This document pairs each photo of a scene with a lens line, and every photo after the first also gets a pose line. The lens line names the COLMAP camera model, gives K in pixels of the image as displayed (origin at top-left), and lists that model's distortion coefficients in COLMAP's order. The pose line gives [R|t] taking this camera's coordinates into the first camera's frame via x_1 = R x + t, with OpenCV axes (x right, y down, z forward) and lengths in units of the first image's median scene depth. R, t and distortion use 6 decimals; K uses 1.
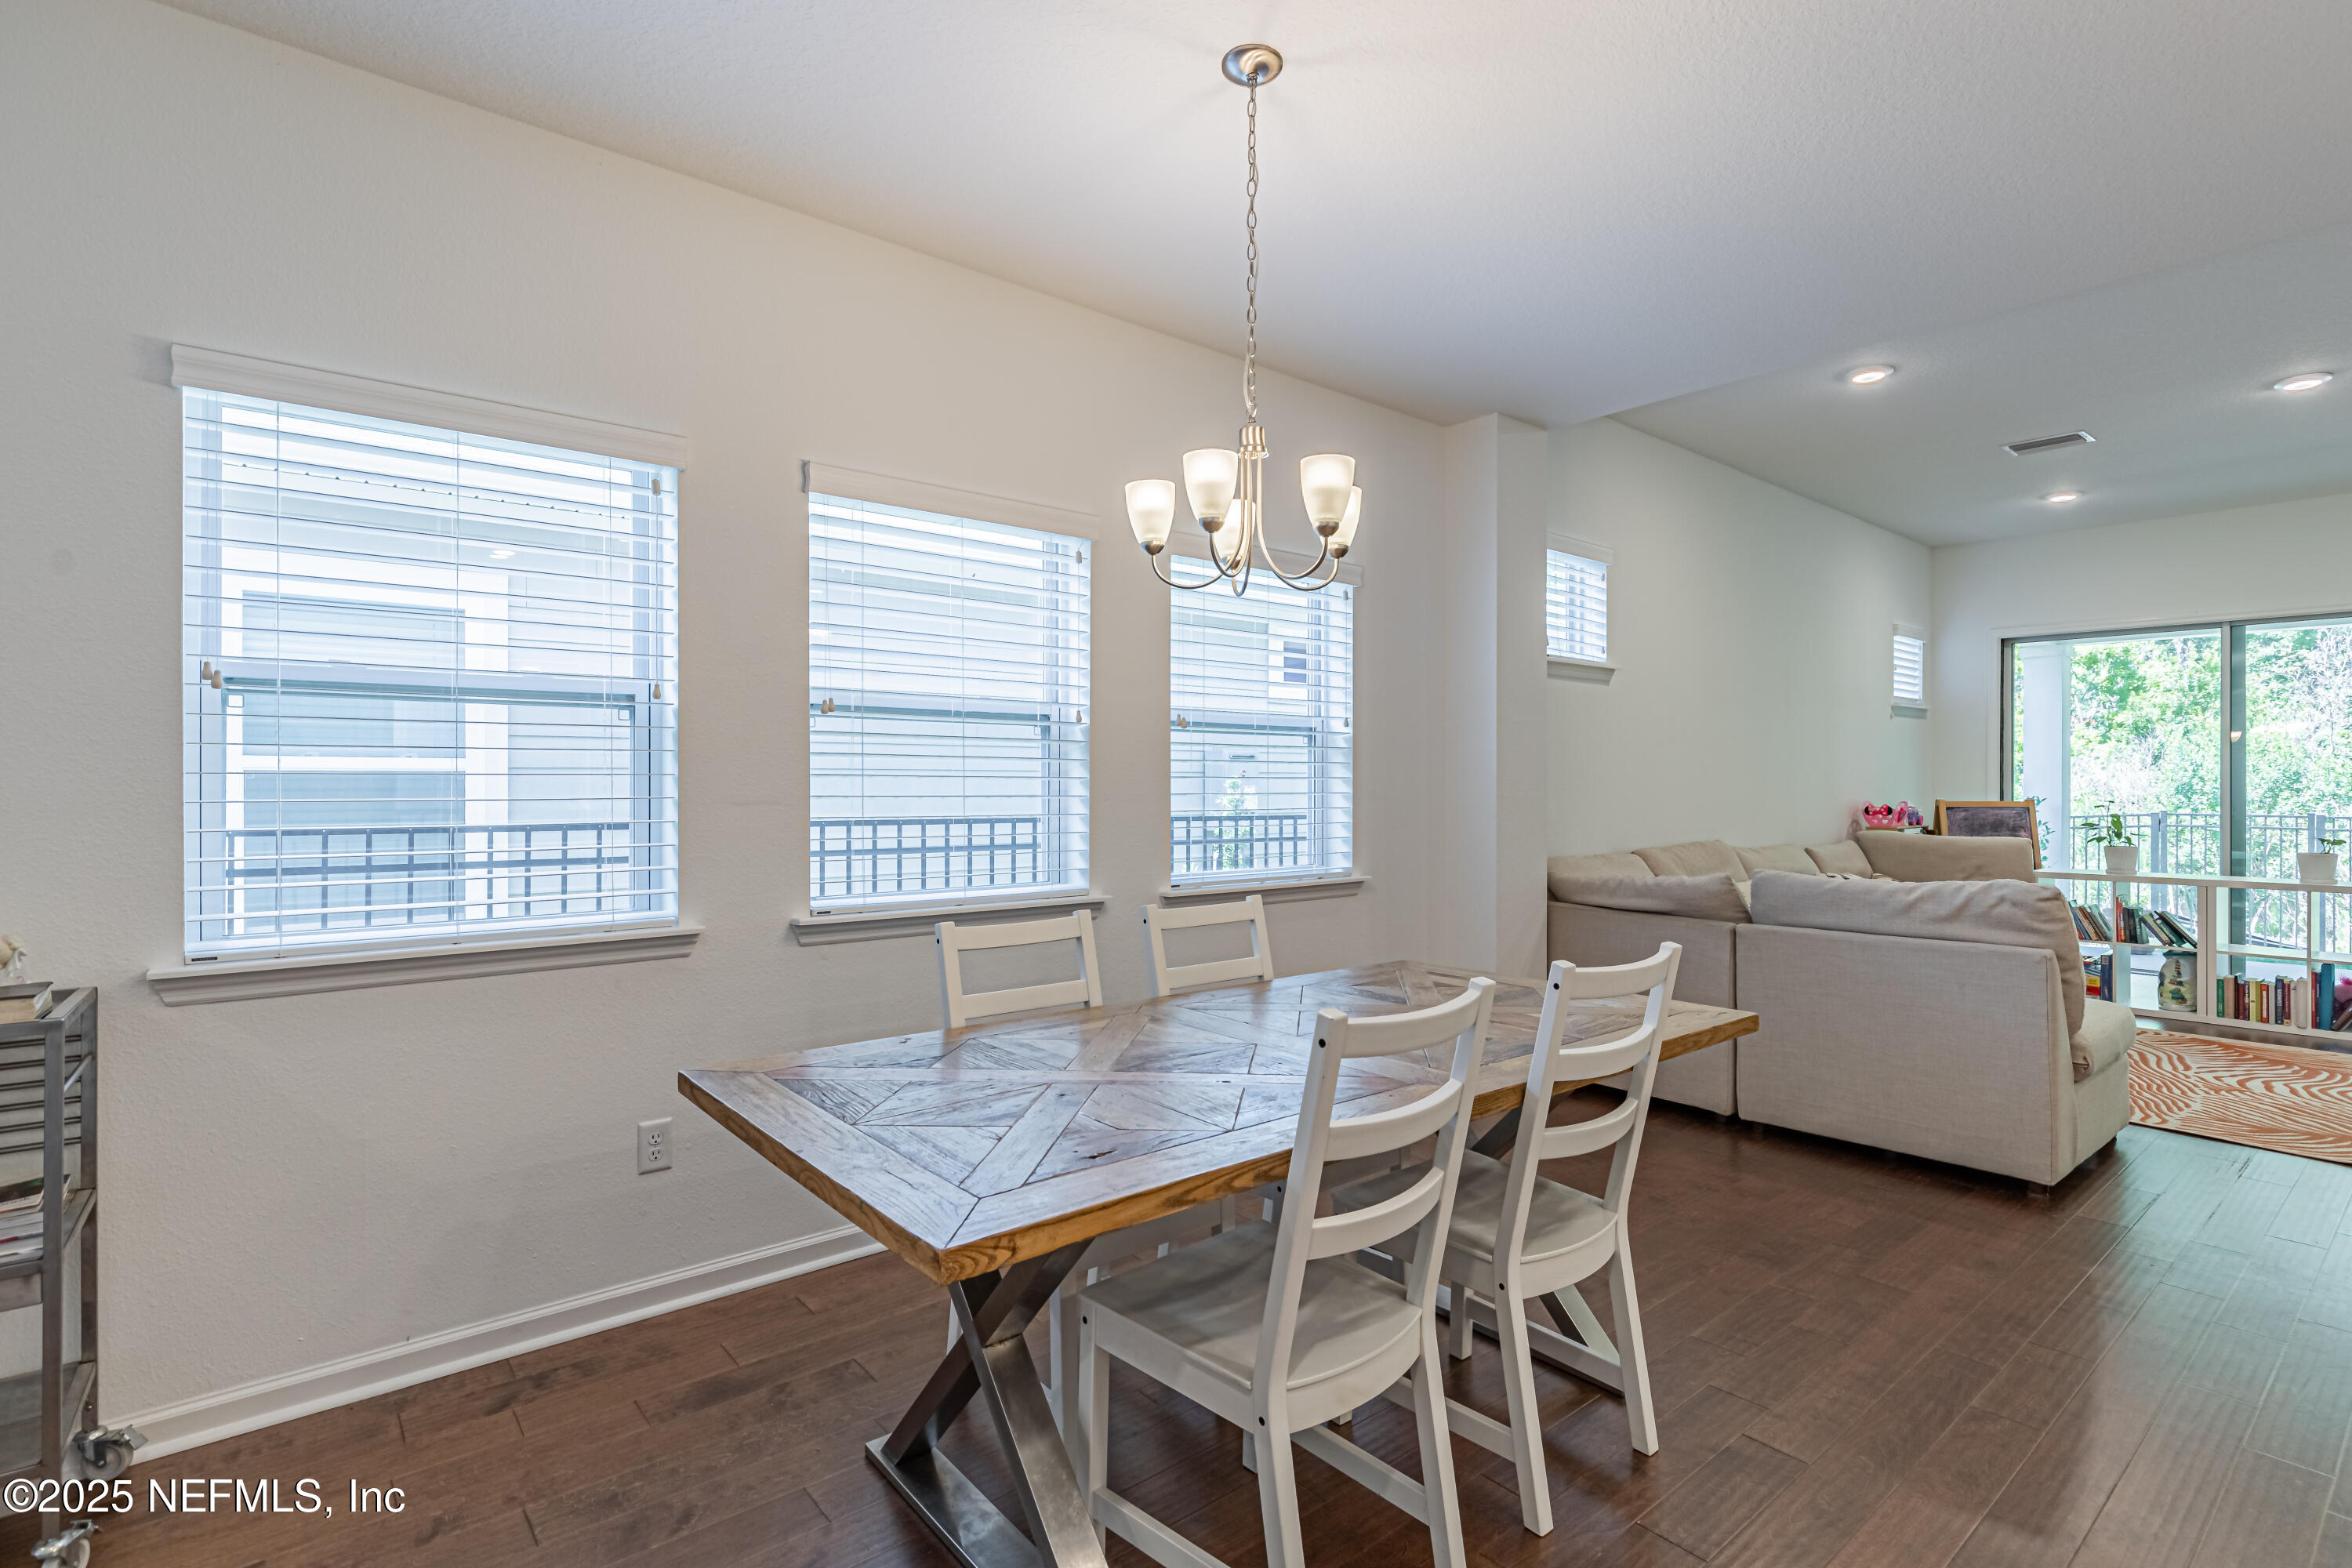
lens RADIAL K [[1119.7, 0, 1178.2], [0, 1119.7, 782.9], [0, 0, 1]] dist [-0.000255, 0.000923]
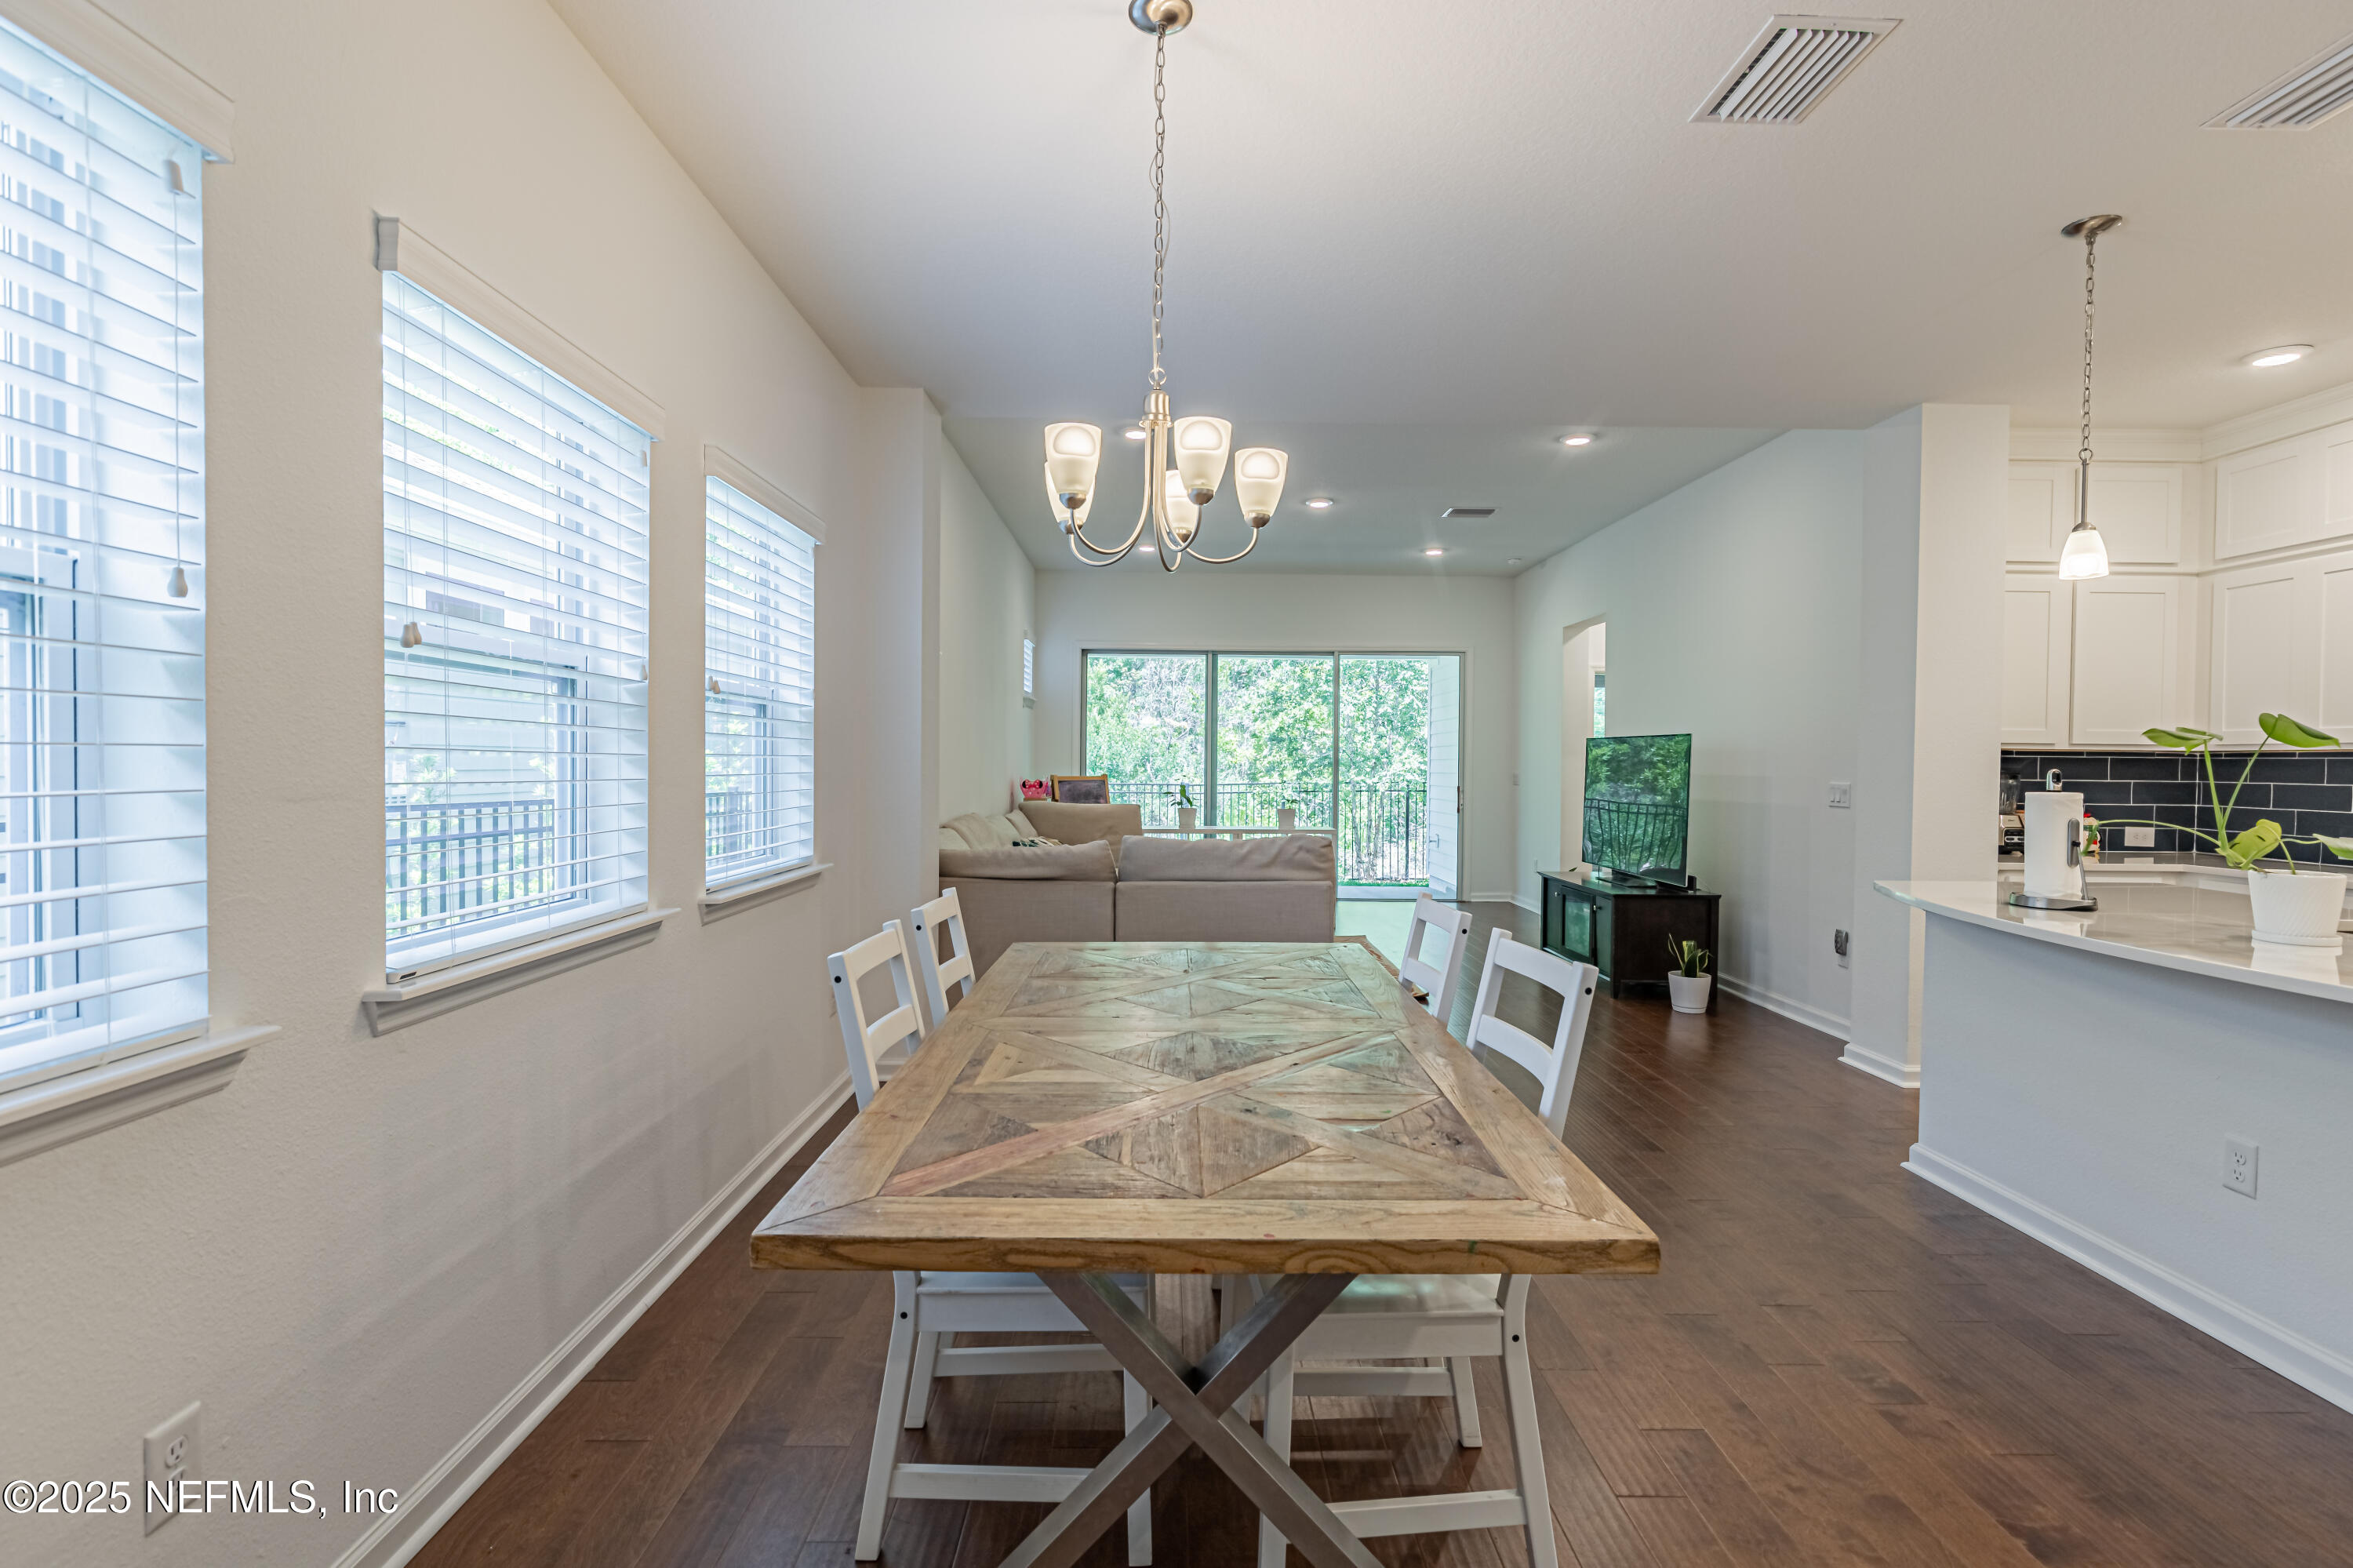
lens RADIAL K [[1120.2, 0, 1178.7], [0, 1120.2, 782.9], [0, 0, 1]] dist [-0.000255, 0.000923]
pose [[0.628990, -0.010352, 0.777345, -0.410715], [-0.007441, 0.999785, 0.019335, -0.002537], [-0.777378, -0.017946, 0.628778, 0.230554]]
